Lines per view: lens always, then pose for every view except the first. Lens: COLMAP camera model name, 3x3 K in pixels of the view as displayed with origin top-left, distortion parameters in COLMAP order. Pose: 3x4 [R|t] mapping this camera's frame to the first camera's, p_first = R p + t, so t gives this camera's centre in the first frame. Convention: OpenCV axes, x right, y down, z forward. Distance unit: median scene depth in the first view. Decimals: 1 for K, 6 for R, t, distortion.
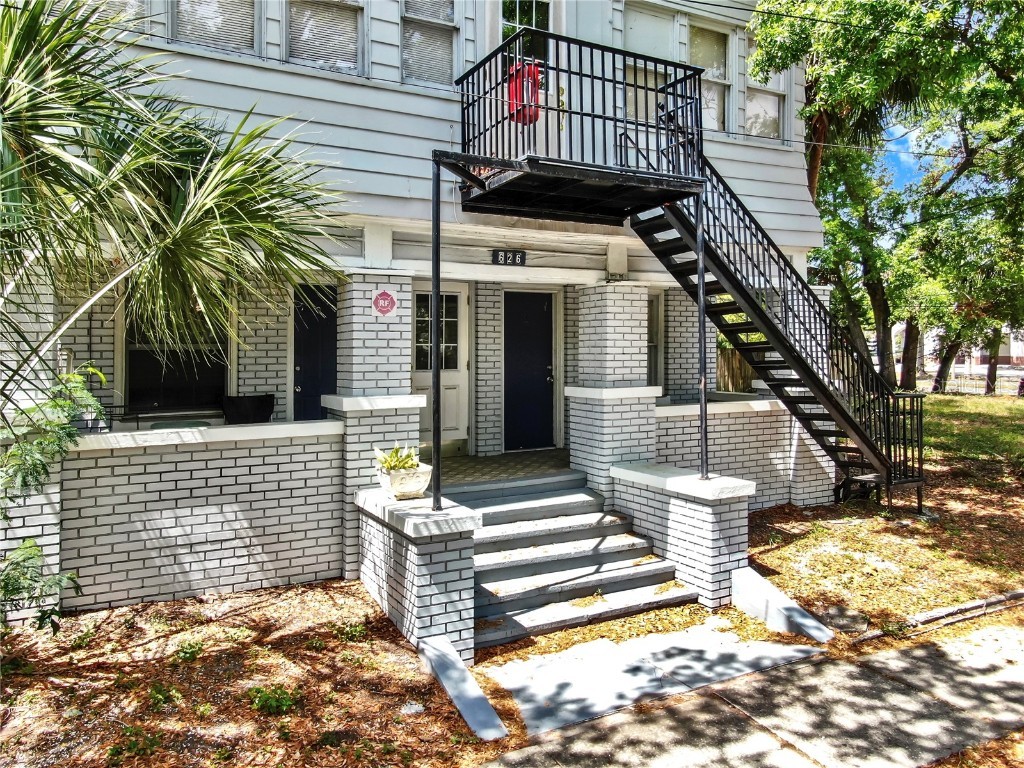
lens RADIAL K [[763.6, 0, 512.0], [0, 763.6, 384.0], [0, 0, 1]] dist [-0.010212, -0.001432]
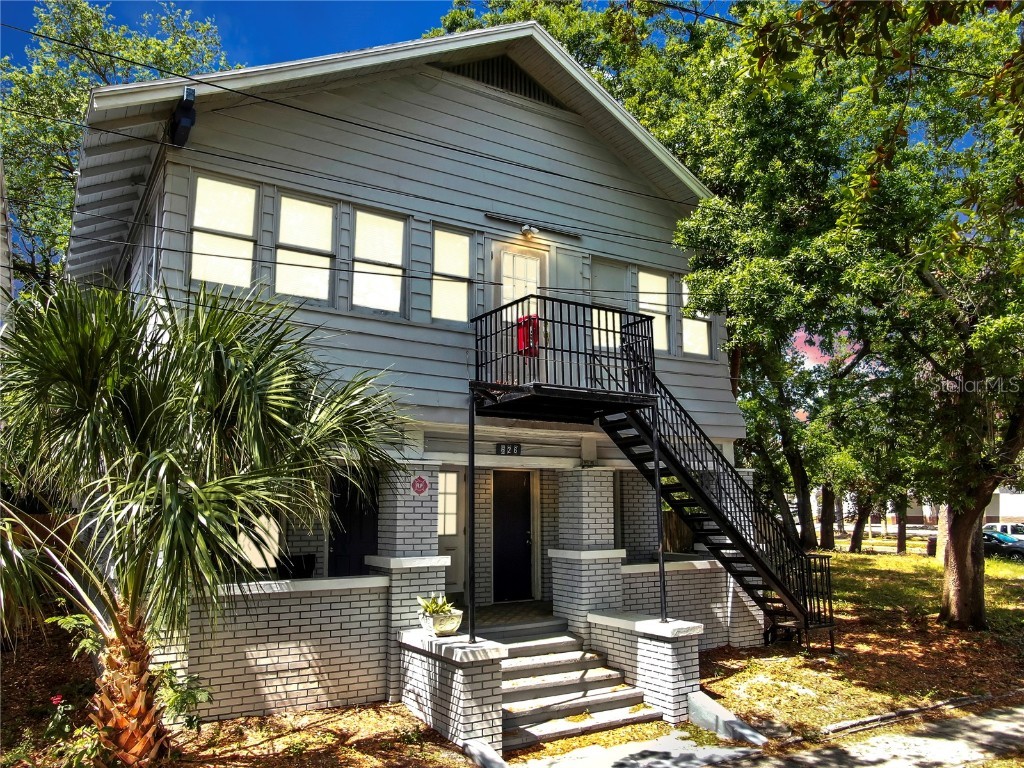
lens RADIAL K [[758.1, 0, 469.6], [0, 758.1, 416.2], [0, 0, 1]] dist [-0.057029, 0.068451]
pose [[0.999504, 0.010518, 0.029668, -0.110784], [-0.005599, 0.986898, -0.161248, -0.012325], [-0.030976, 0.161002, 0.986468, -0.286989]]
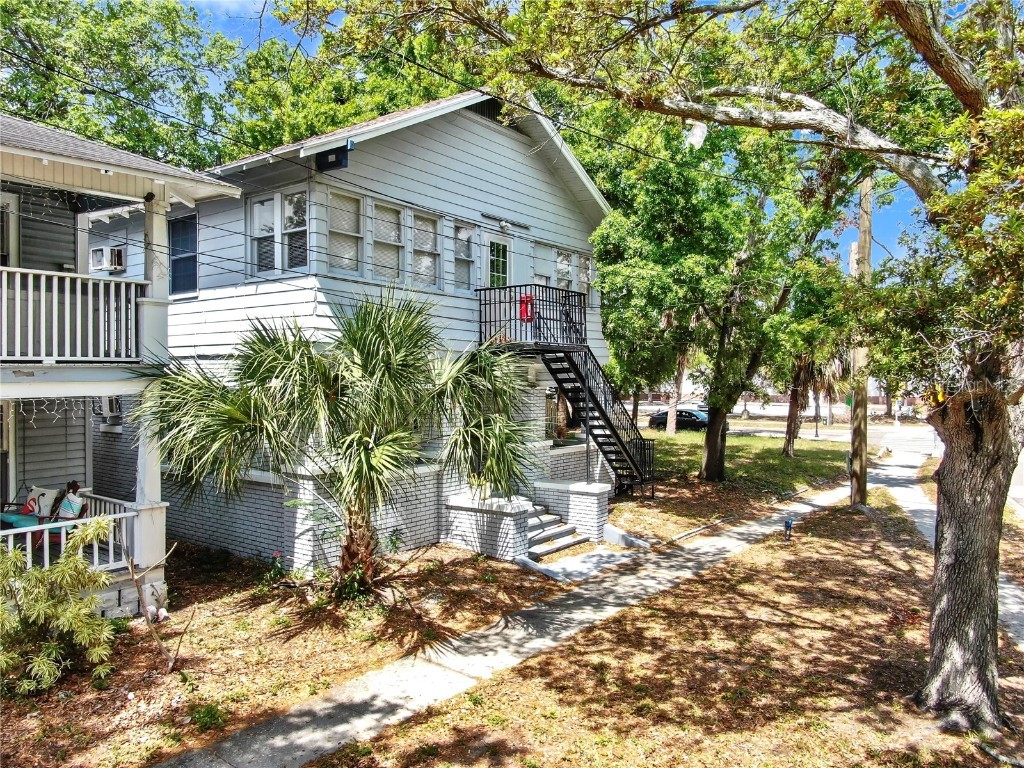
lens RADIAL K [[763.6, 0, 512.0], [0, 763.6, 384.0], [0, 0, 1]] dist [-0.010212, -0.001432]
pose [[0.900535, 0.005632, 0.434746, -0.798780], [0.010207, 0.999367, -0.034090, -0.078643], [-0.434663, 0.035137, 0.899908, -0.775977]]
